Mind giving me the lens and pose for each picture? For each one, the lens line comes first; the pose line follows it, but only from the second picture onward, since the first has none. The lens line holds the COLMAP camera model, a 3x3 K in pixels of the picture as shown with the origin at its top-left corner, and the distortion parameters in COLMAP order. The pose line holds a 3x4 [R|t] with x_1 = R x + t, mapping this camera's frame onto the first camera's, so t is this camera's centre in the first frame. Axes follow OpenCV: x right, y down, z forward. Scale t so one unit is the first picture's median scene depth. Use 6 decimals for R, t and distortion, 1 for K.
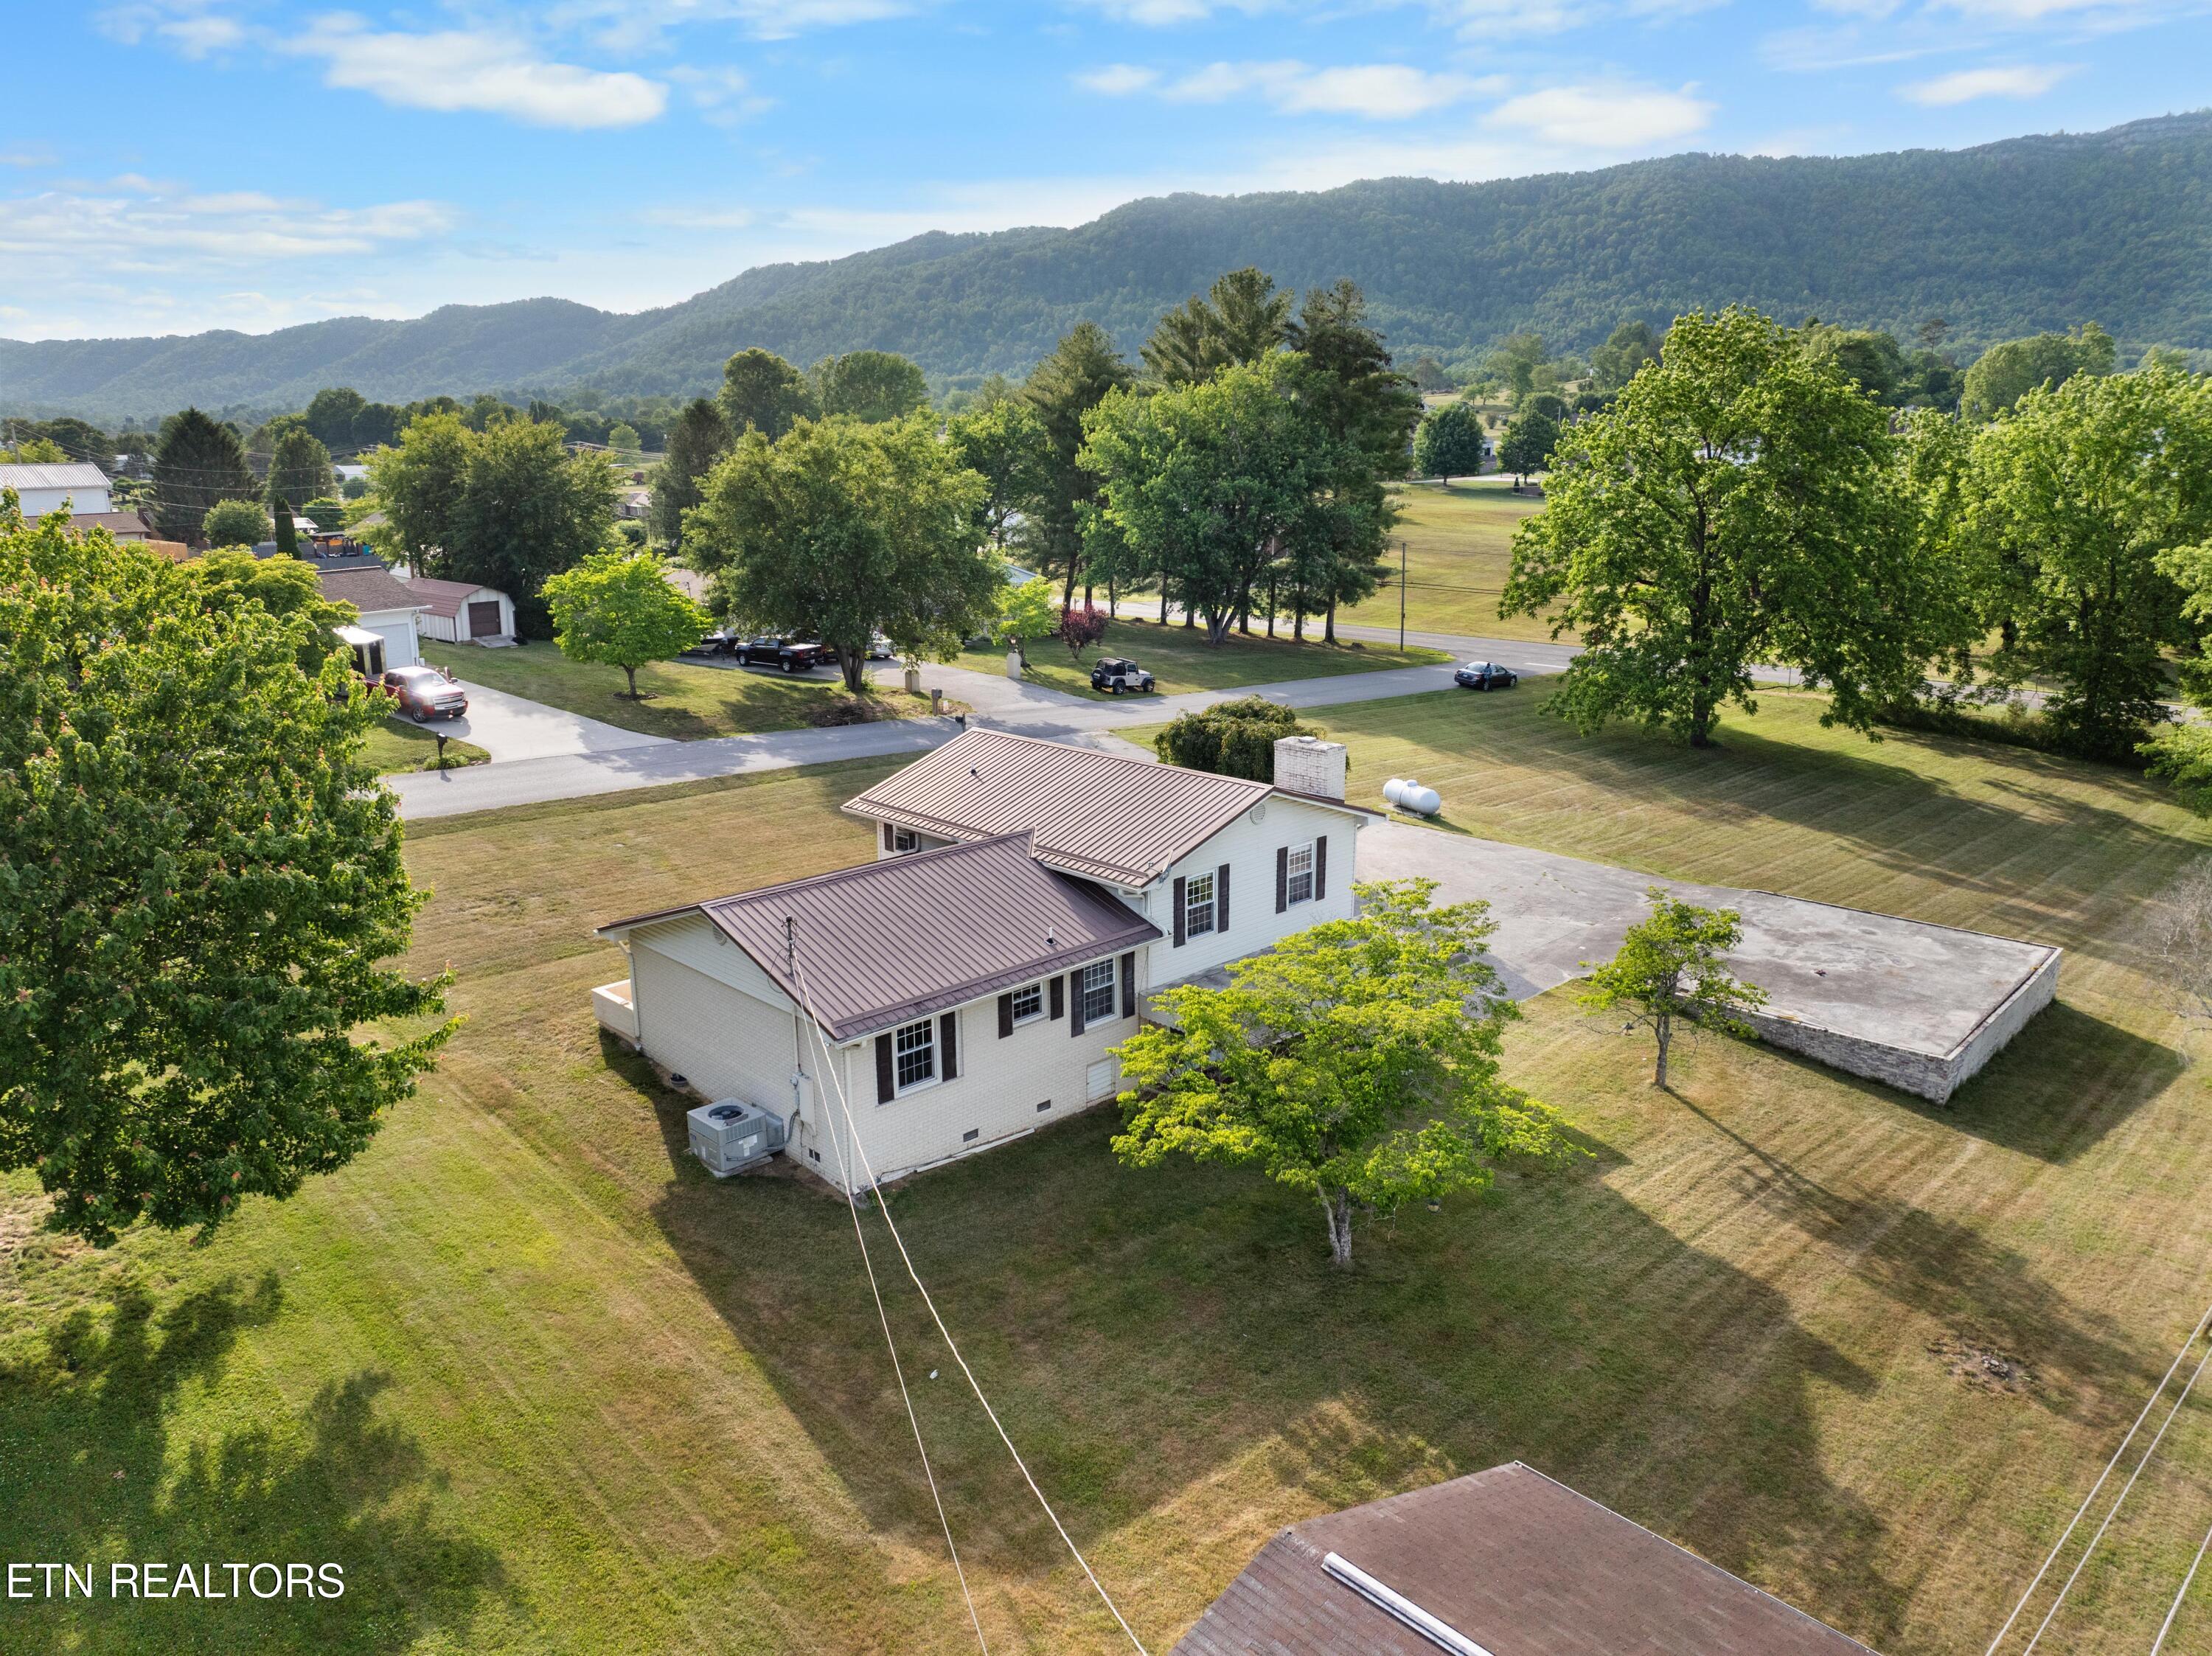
lens RADIAL K [[1508.9, 0, 1208.8], [0, 1508.9, 789.0], [0, 0, 1]] dist [-0.009274, -0.002779]
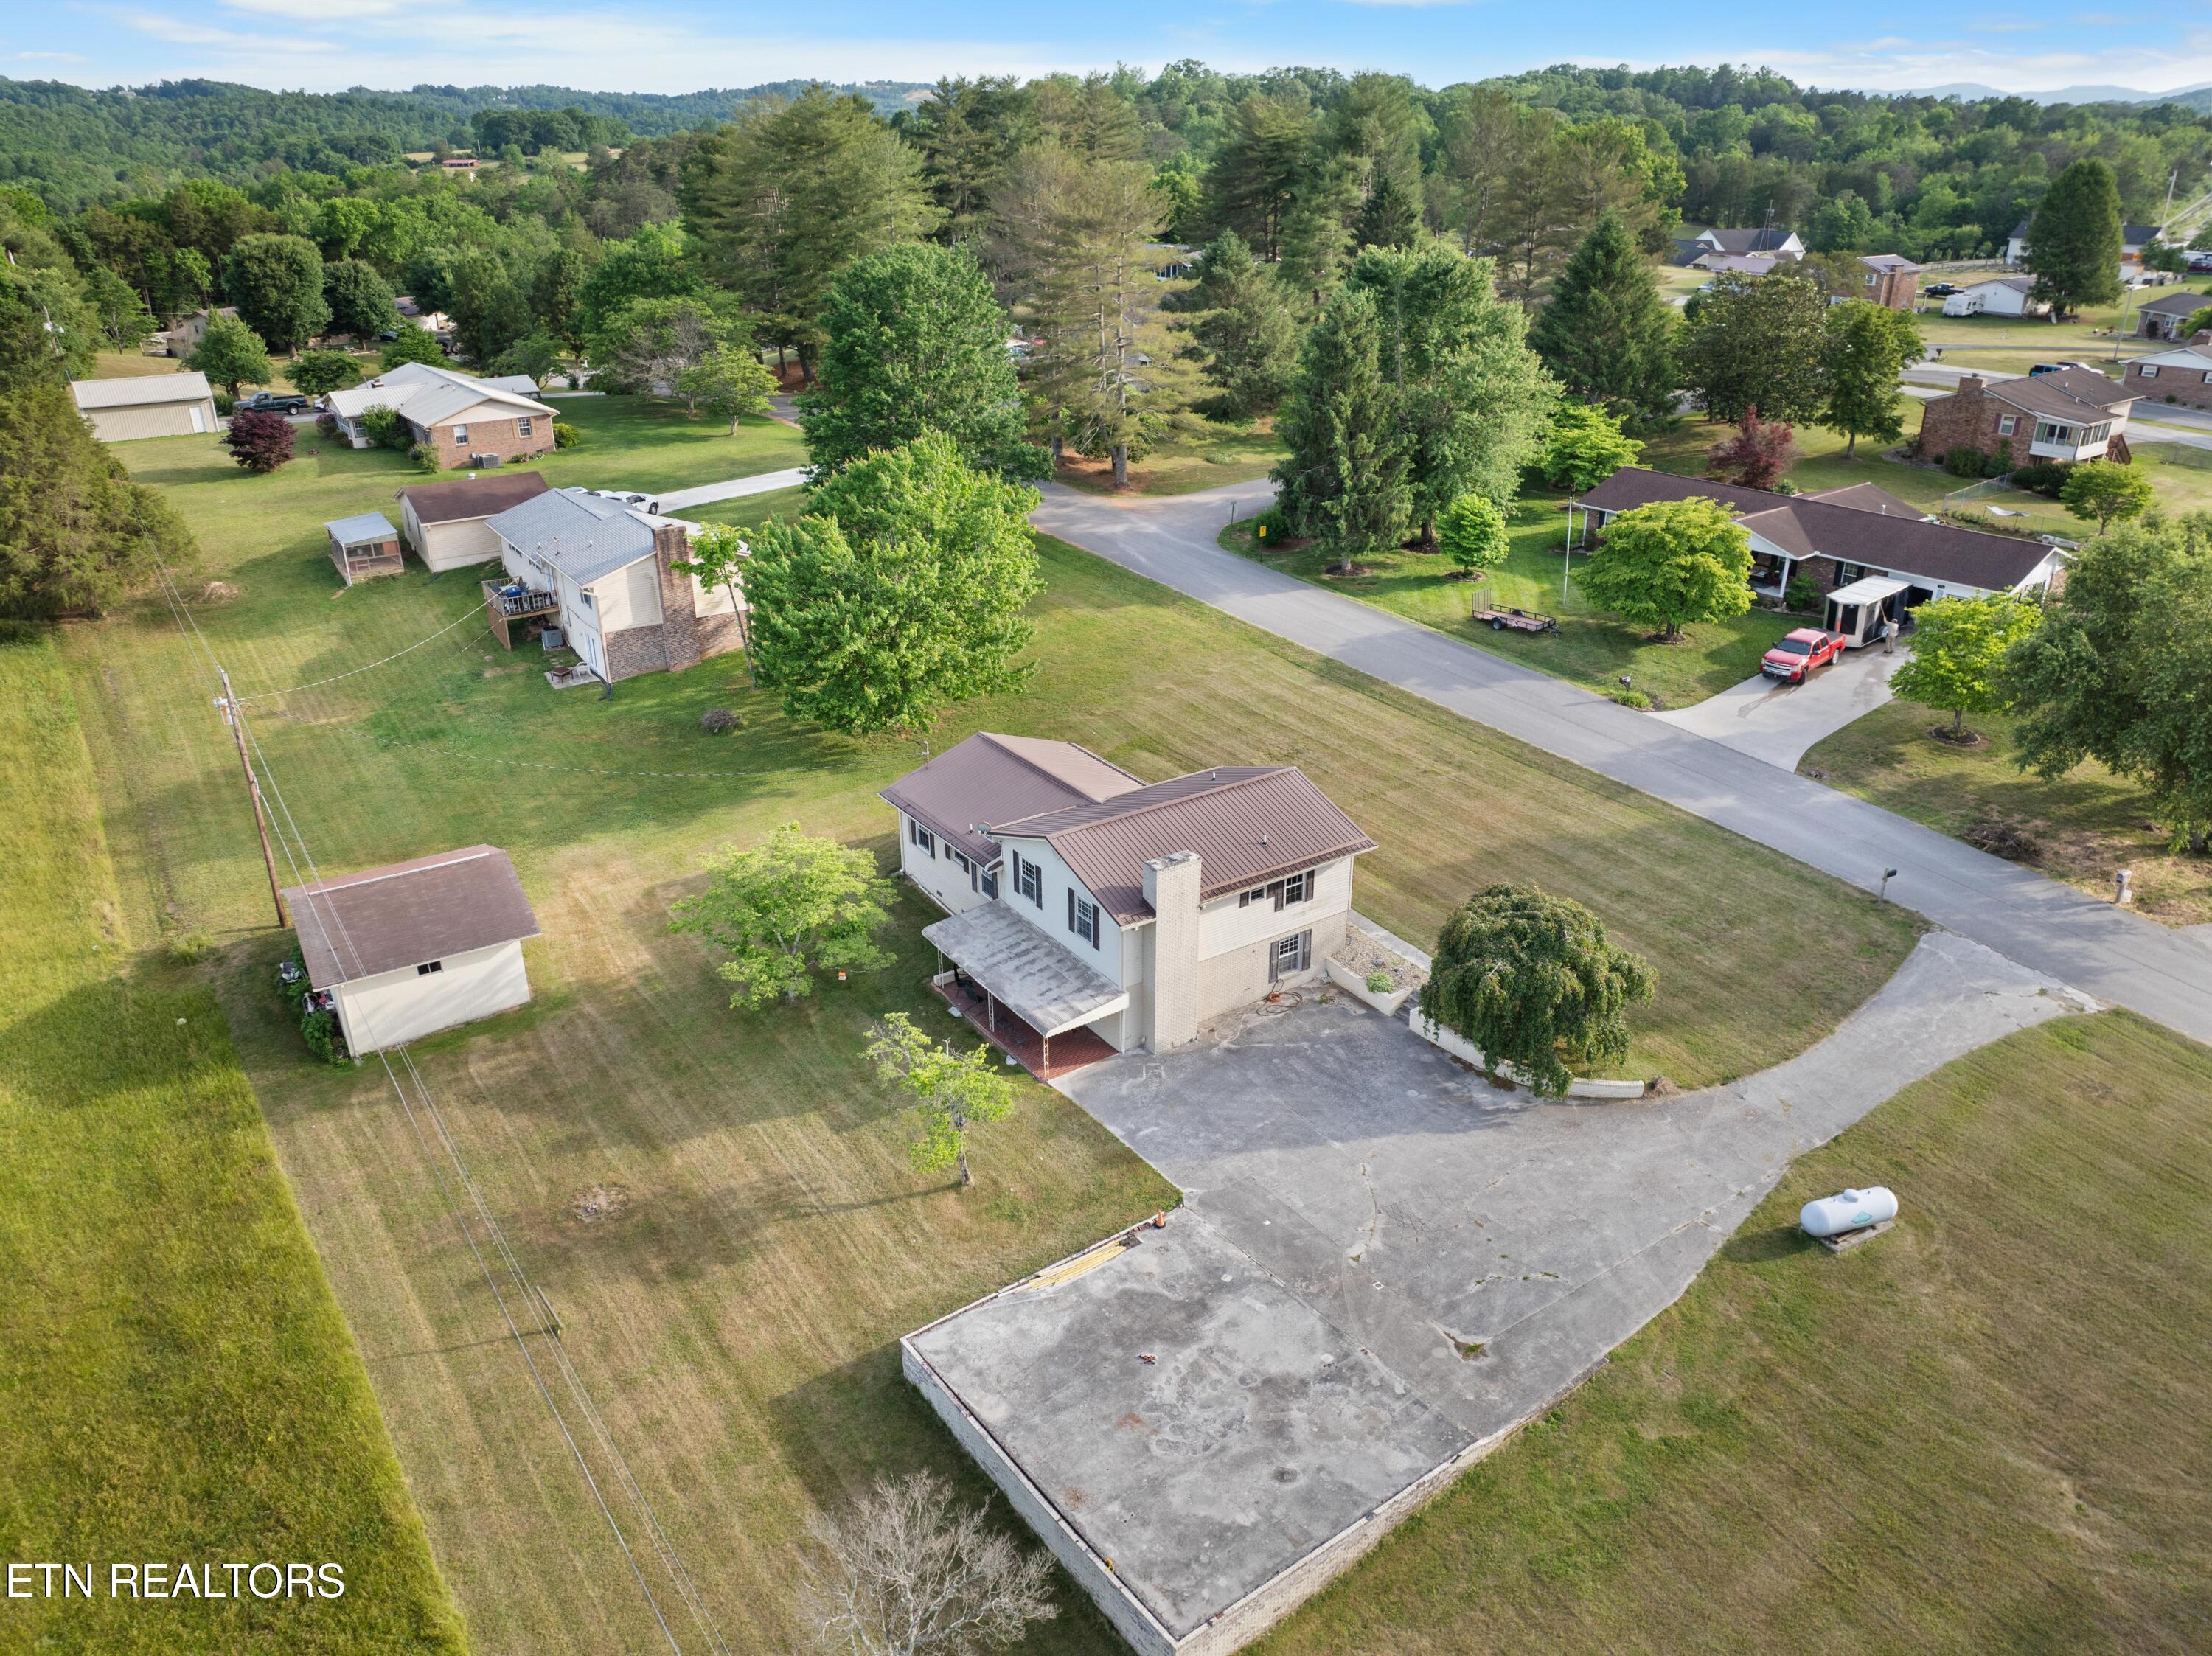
lens RADIAL K [[1508.9, 0, 1208.8], [0, 1508.9, 789.0], [0, 0, 1]] dist [-0.009274, -0.002779]
pose [[-0.149158, 0.363380, -0.919623, 1.408231], [-0.254367, 0.884628, 0.390808, -0.684309], [0.955536, 0.292214, -0.039517, 1.243405]]
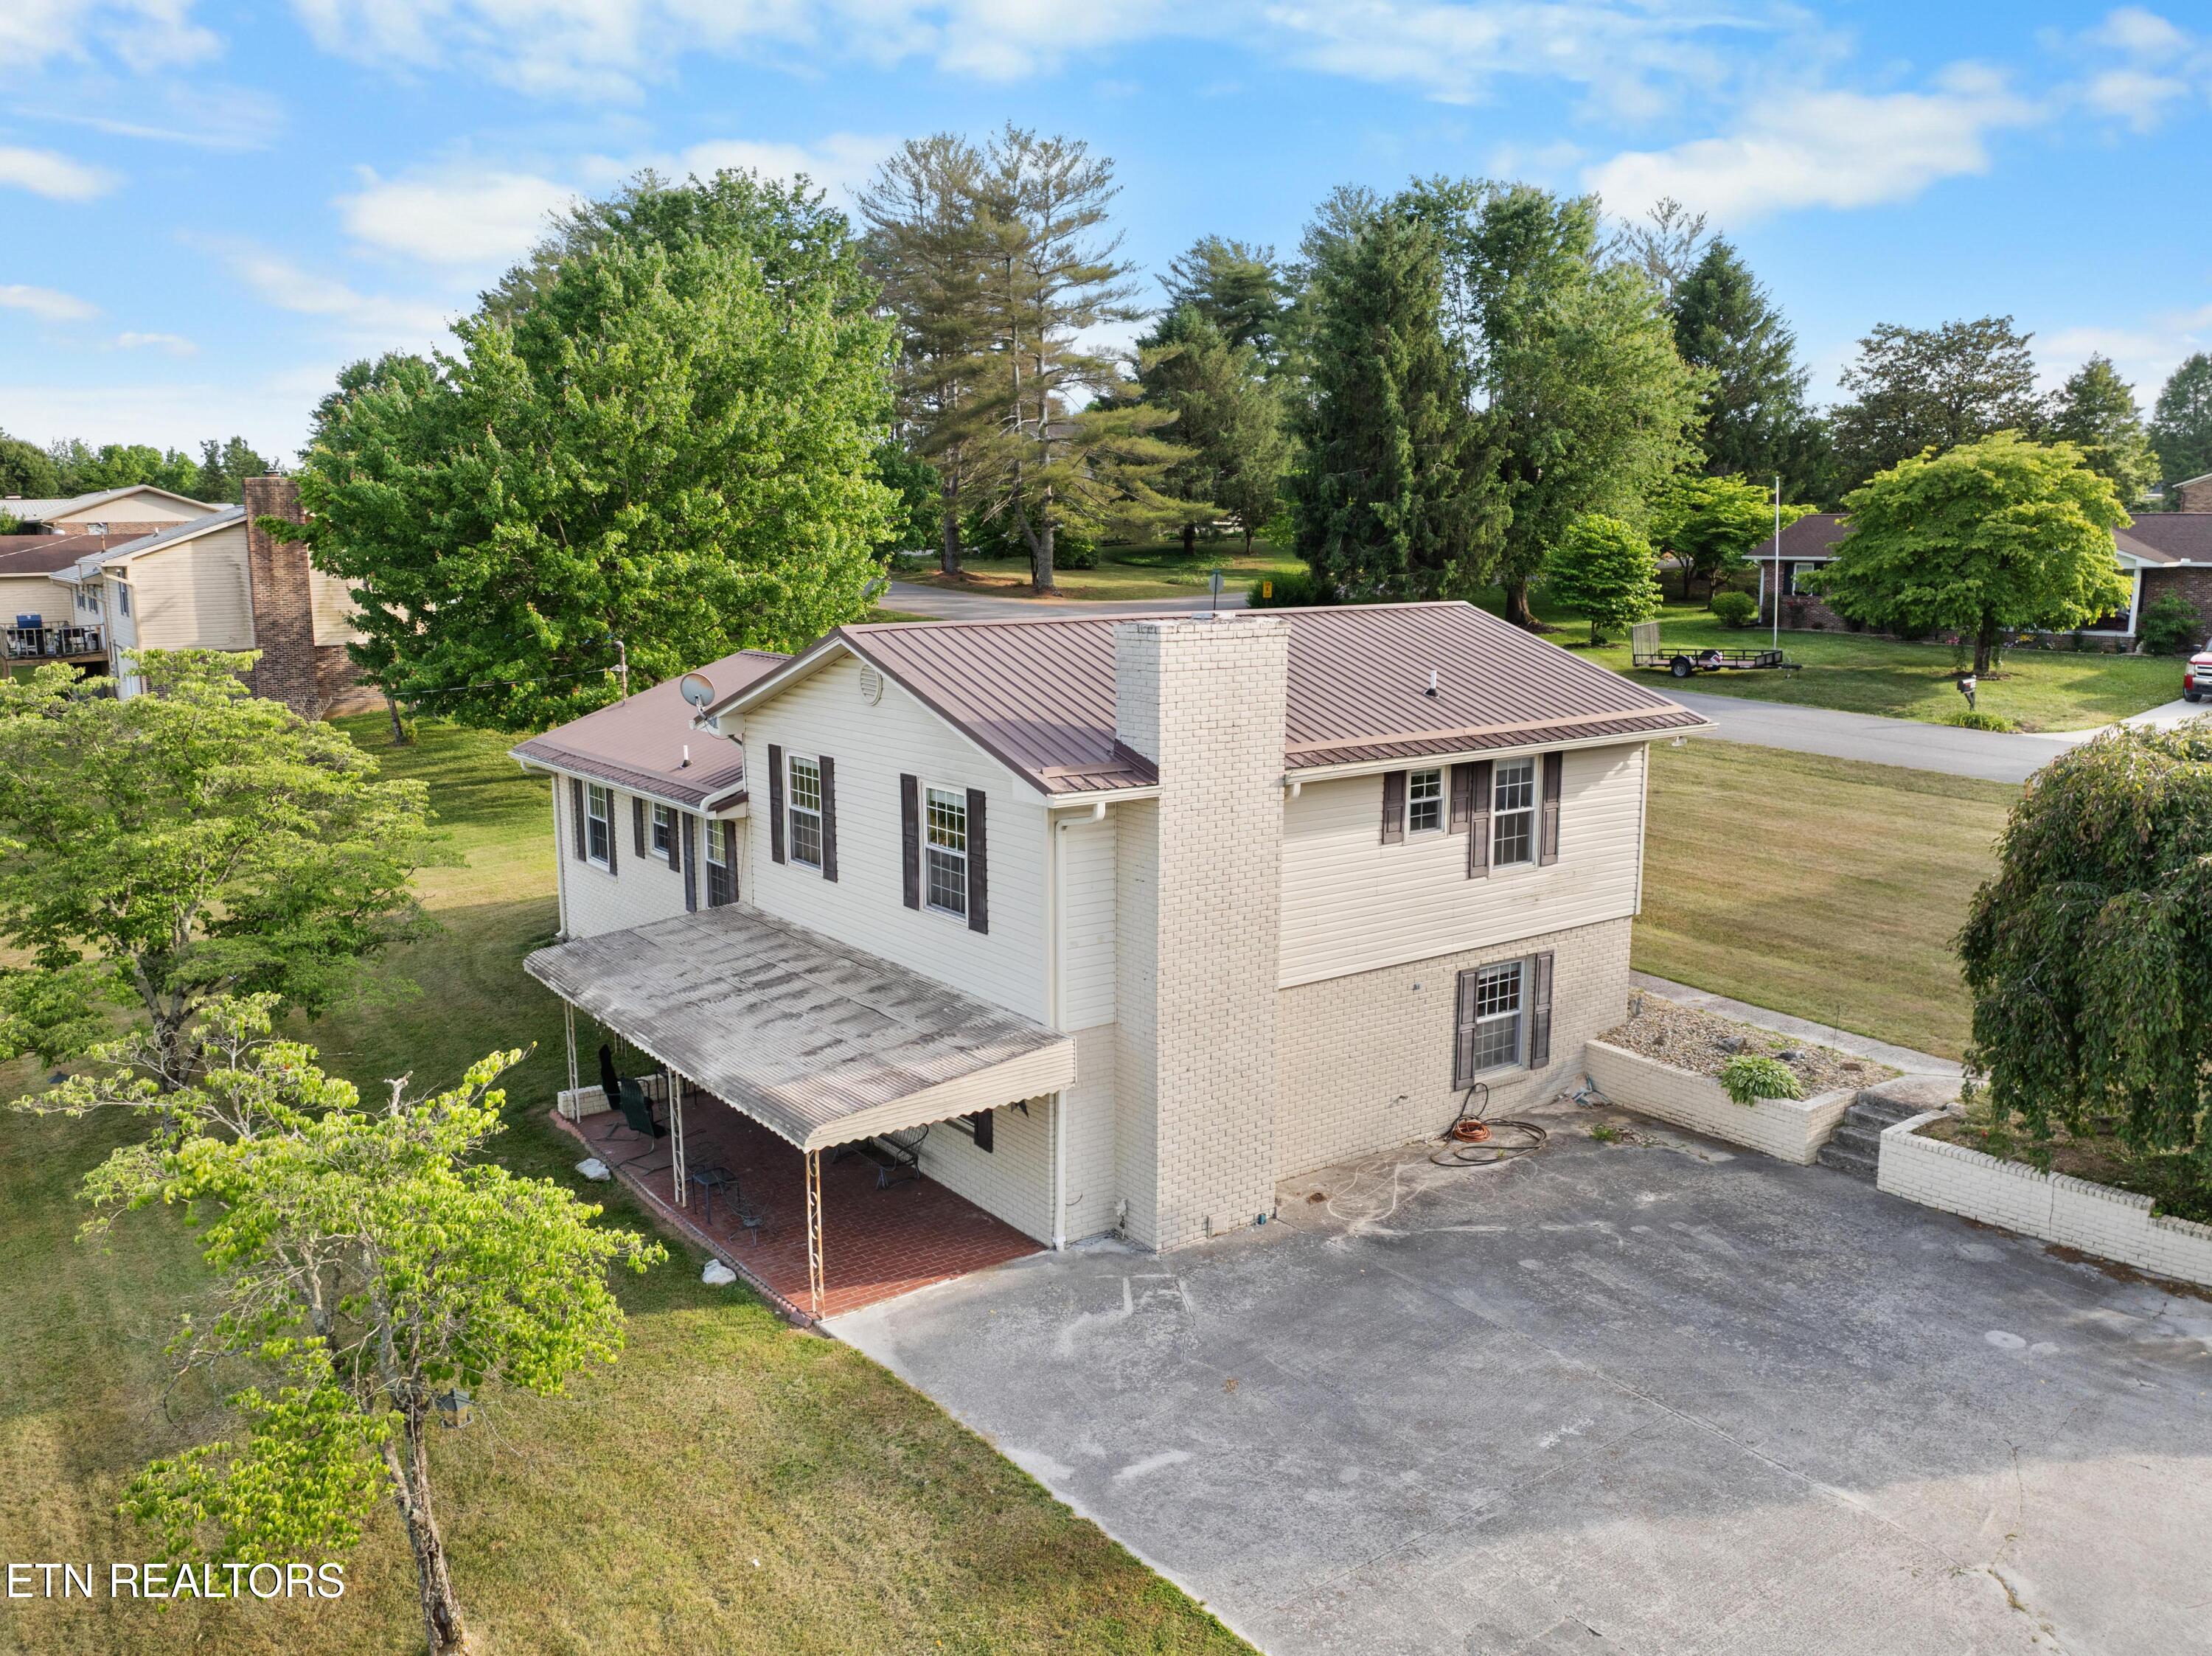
lens RADIAL K [[1699.3, 0, 1106.0], [0, 1699.3, 828.0], [0, 0, 1]] dist [-0.007820, -0.042522]
pose [[-0.167716, 0.150448, -0.974288, 0.640392], [-0.229905, 0.955067, 0.187056, -0.071129], [0.958653, 0.255366, -0.125591, 1.228093]]
